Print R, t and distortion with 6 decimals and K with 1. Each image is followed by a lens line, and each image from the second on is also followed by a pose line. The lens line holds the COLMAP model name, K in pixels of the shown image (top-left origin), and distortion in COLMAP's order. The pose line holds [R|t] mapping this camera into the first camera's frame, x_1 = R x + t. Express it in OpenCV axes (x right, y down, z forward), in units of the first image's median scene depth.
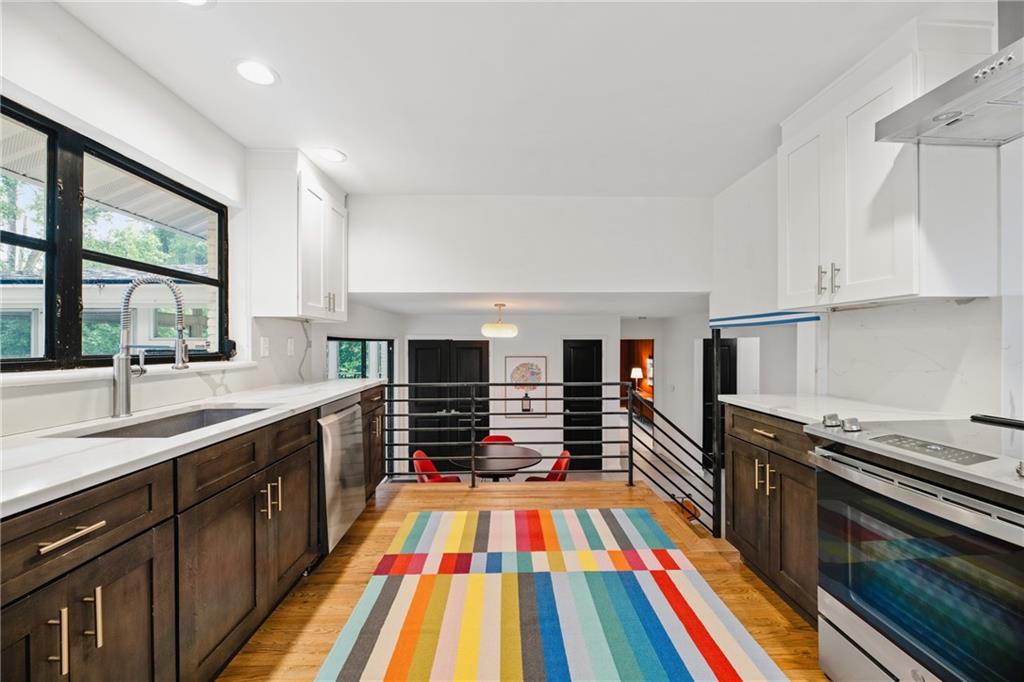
lens RADIAL K [[415.8, 0, 510.5], [0, 415.8, 342.9], [0, 0, 1]] dist [-0.000321, -0.000173]
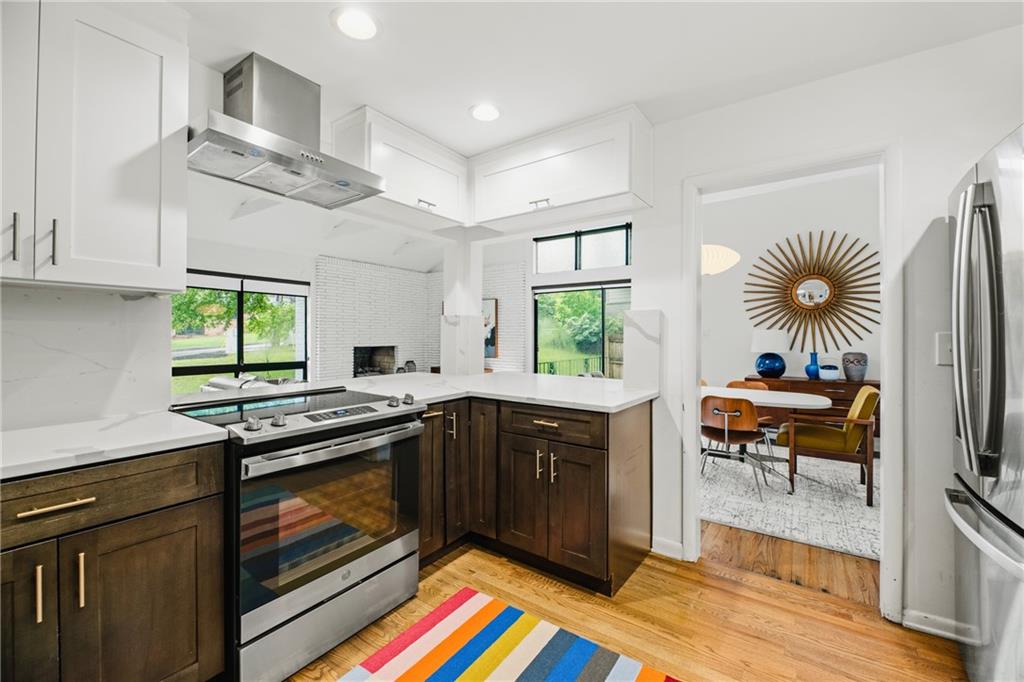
lens RADIAL K [[416.4, 0, 509.7], [0, 416.4, 335.4], [0, 0, 1]] dist [-0.001429, -0.000288]
pose [[-0.810456, 0.000261, 0.585800, -0.175663], [-0.001722, 0.999995, -0.002829, -0.006054], [-0.585797, -0.003302, -0.810451, 1.018749]]
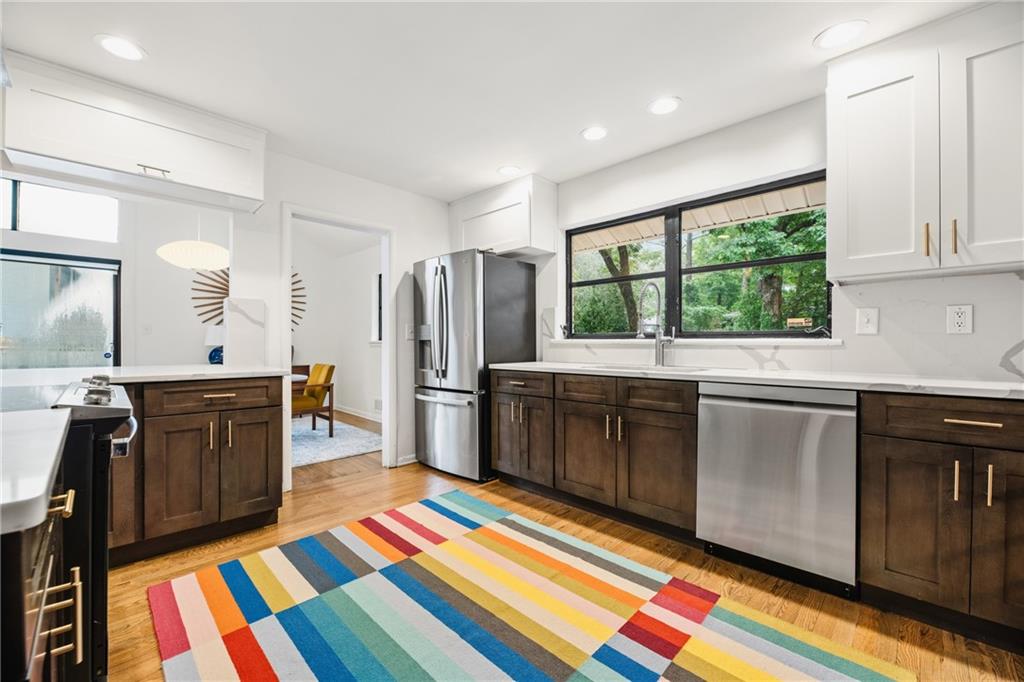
lens RADIAL K [[415.8, 0, 510.5], [0, 415.8, 342.9], [0, 0, 1]] dist [-0.000321, -0.000173]
pose [[-0.719554, -0.002974, -0.694430, 0.555266], [-0.000962, 0.999994, -0.003286, 0.070335], [0.694436, -0.001696, -0.719553, 1.455750]]
